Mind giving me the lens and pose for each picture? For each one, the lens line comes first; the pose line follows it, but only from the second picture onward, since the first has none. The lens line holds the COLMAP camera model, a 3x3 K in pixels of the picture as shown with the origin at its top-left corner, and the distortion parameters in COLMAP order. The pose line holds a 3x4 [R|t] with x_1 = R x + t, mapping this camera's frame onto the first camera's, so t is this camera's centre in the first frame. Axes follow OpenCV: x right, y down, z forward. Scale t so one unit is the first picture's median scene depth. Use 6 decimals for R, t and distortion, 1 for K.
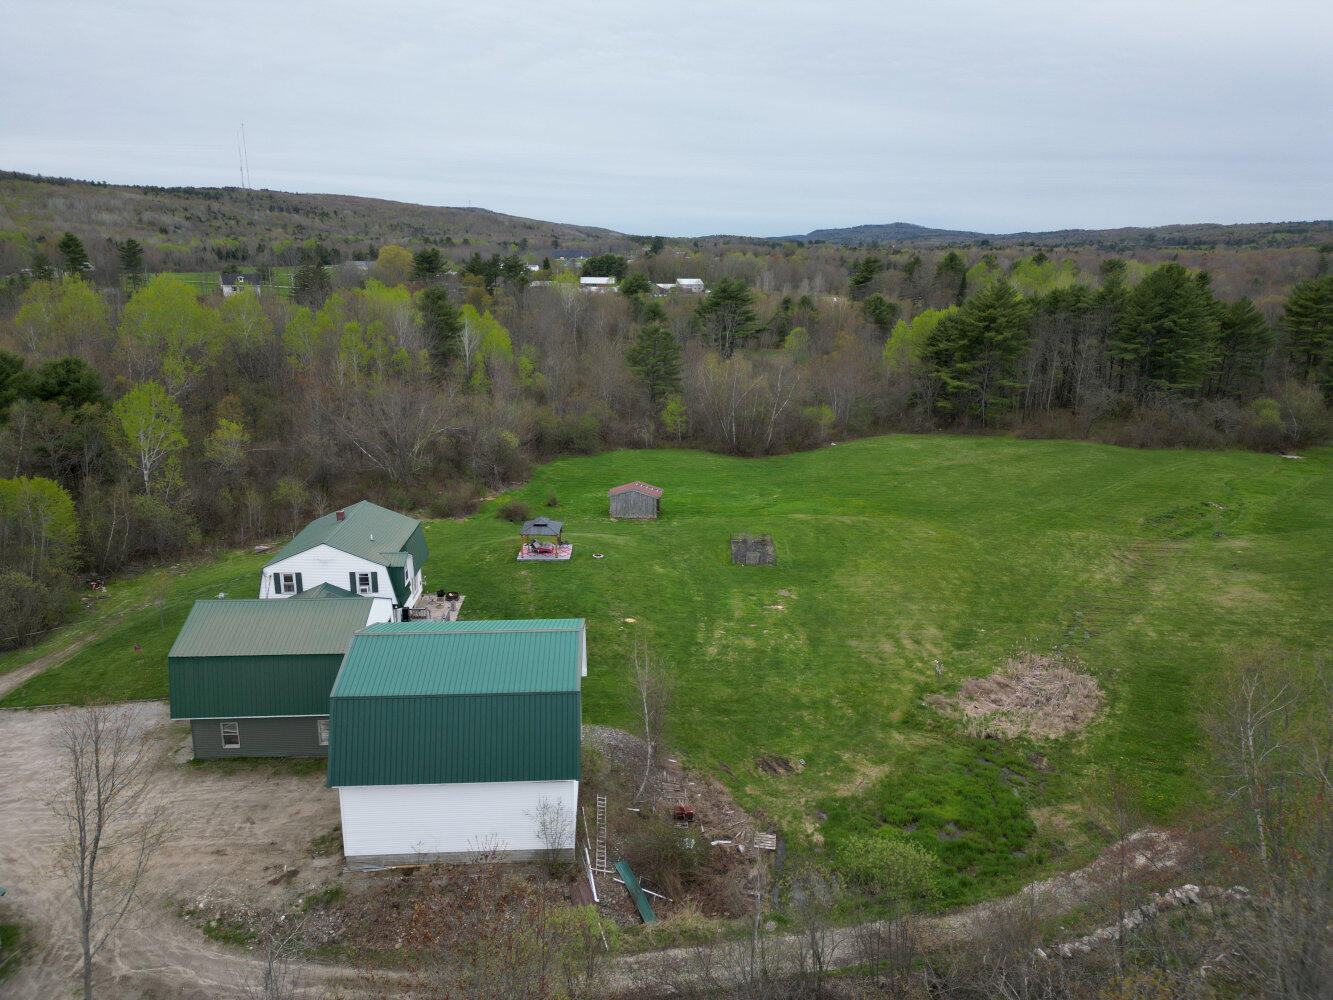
lens RADIAL K [[949.9, 0, 665.8], [0, 949.9, 499.7], [0, 0, 1]] dist [0.050602, -0.036154]
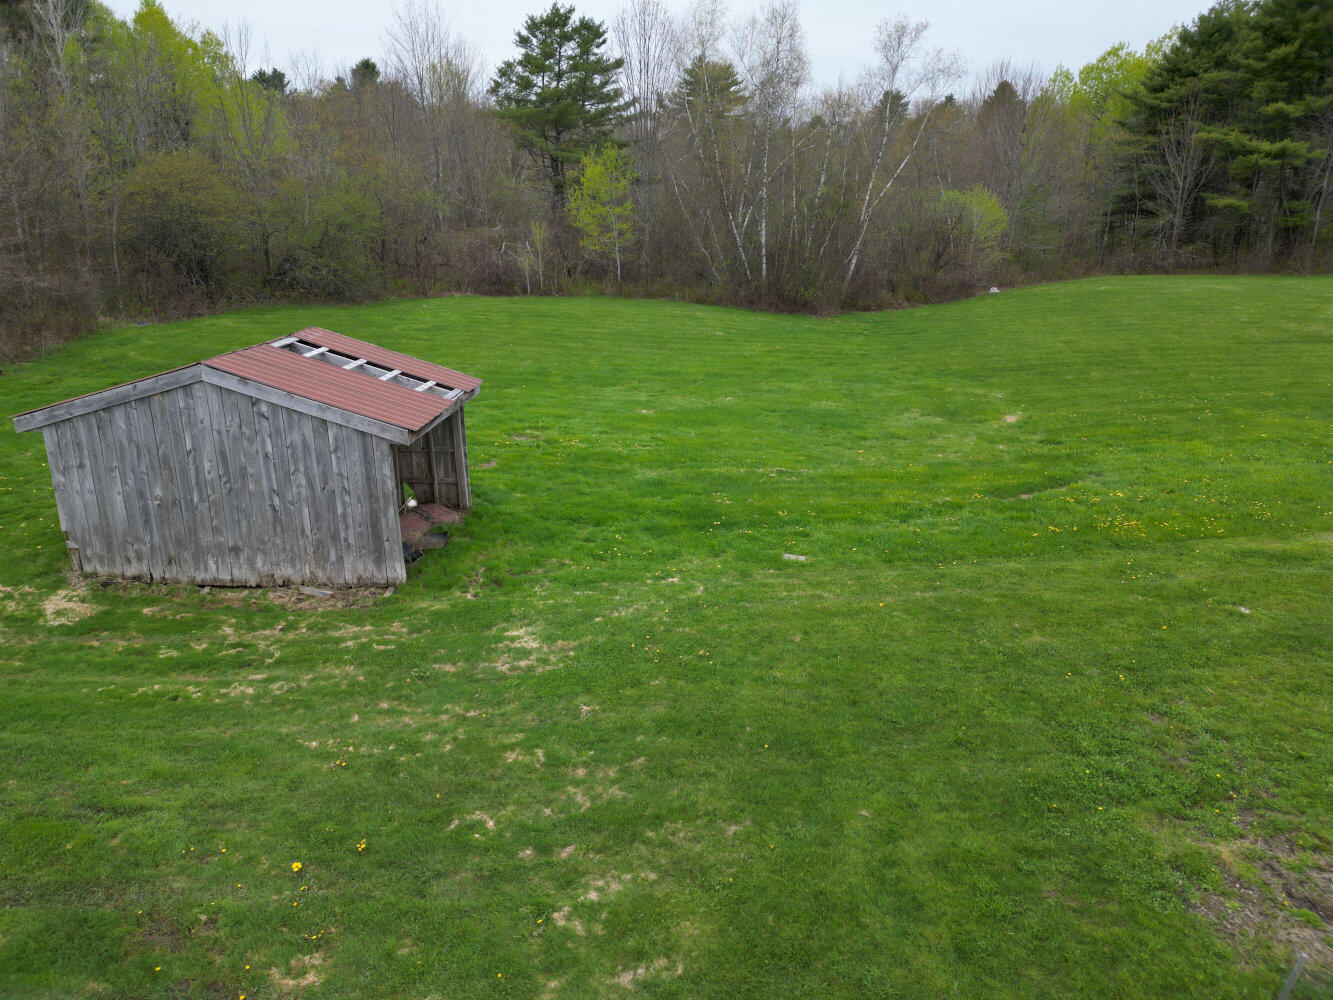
lens RADIAL K [[949.9, 0, 667.6], [0, 949.9, 503.8], [0, 0, 1]] dist [0.050602, -0.036154]
pose [[0.998909, -0.015230, 0.044146, 0.016537], [0.011631, 0.996674, 0.080663, -0.001923], [-0.045227, -0.080062, 0.995763, 0.626481]]
